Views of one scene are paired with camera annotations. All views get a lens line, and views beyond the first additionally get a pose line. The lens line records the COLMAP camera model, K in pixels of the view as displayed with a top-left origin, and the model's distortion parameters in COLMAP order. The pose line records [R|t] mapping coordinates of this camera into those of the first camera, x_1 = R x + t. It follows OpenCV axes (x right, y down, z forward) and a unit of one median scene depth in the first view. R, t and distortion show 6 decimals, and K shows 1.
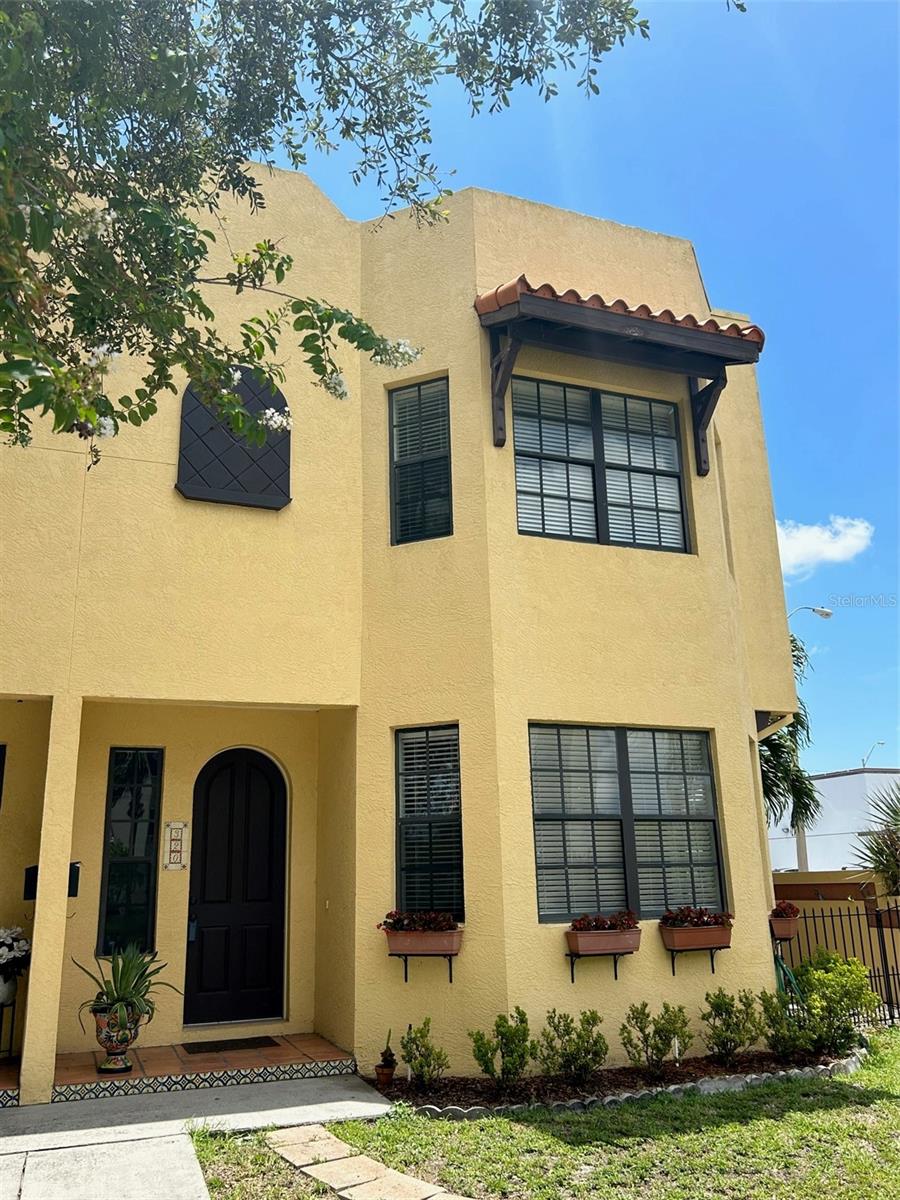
lens RADIAL K [[975.4, 0, 453.2], [0, 975.4, 600.9], [0, 0, 1]] dist [0.010940, -0.004580]
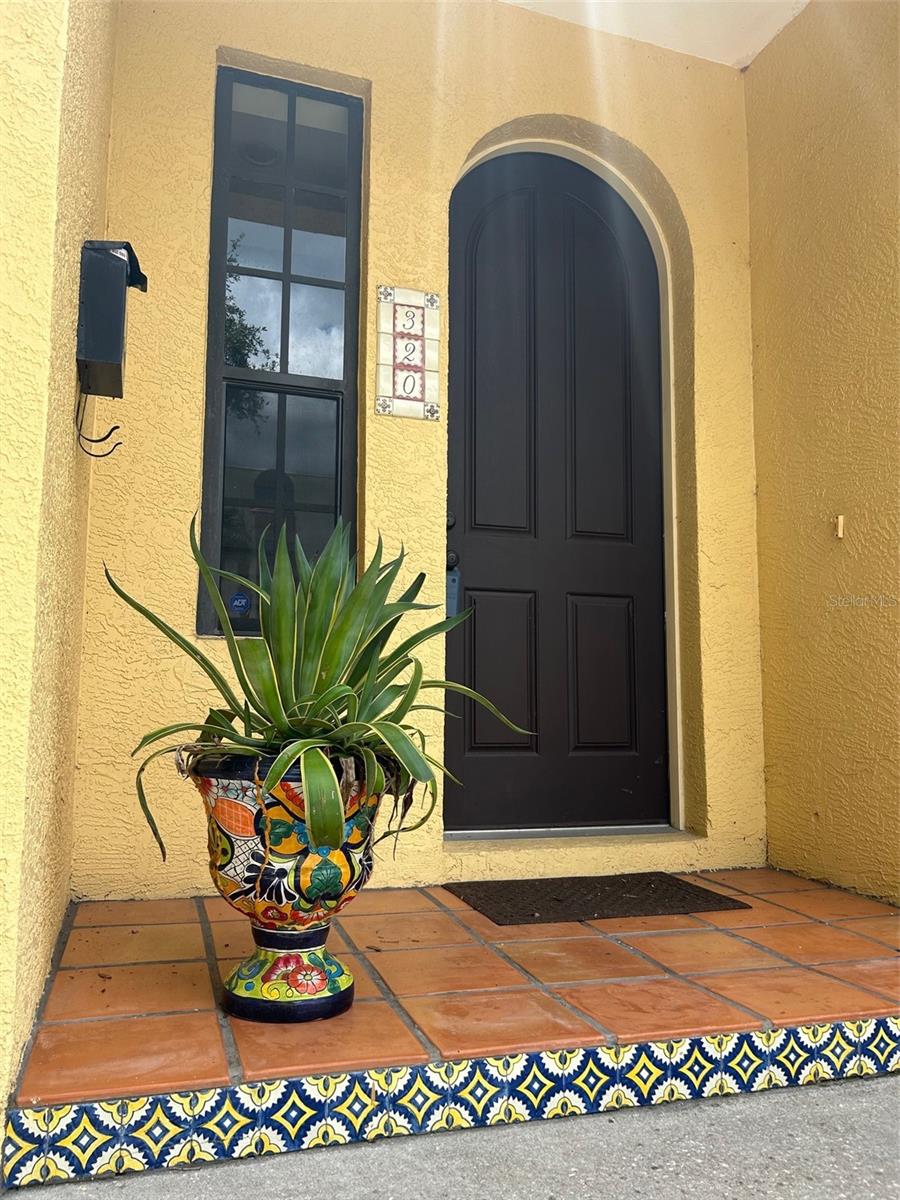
lens RADIAL K [[913.4, 0, 446.6], [0, 913.4, 599.4], [0, 0, 1]] dist [0.008605, 0.001756]
pose [[0.996831, 0.024320, -0.075744, -0.290755], [-0.011953, 0.987106, 0.159623, 0.341922], [0.078649, -0.158211, 0.984268, 0.791626]]
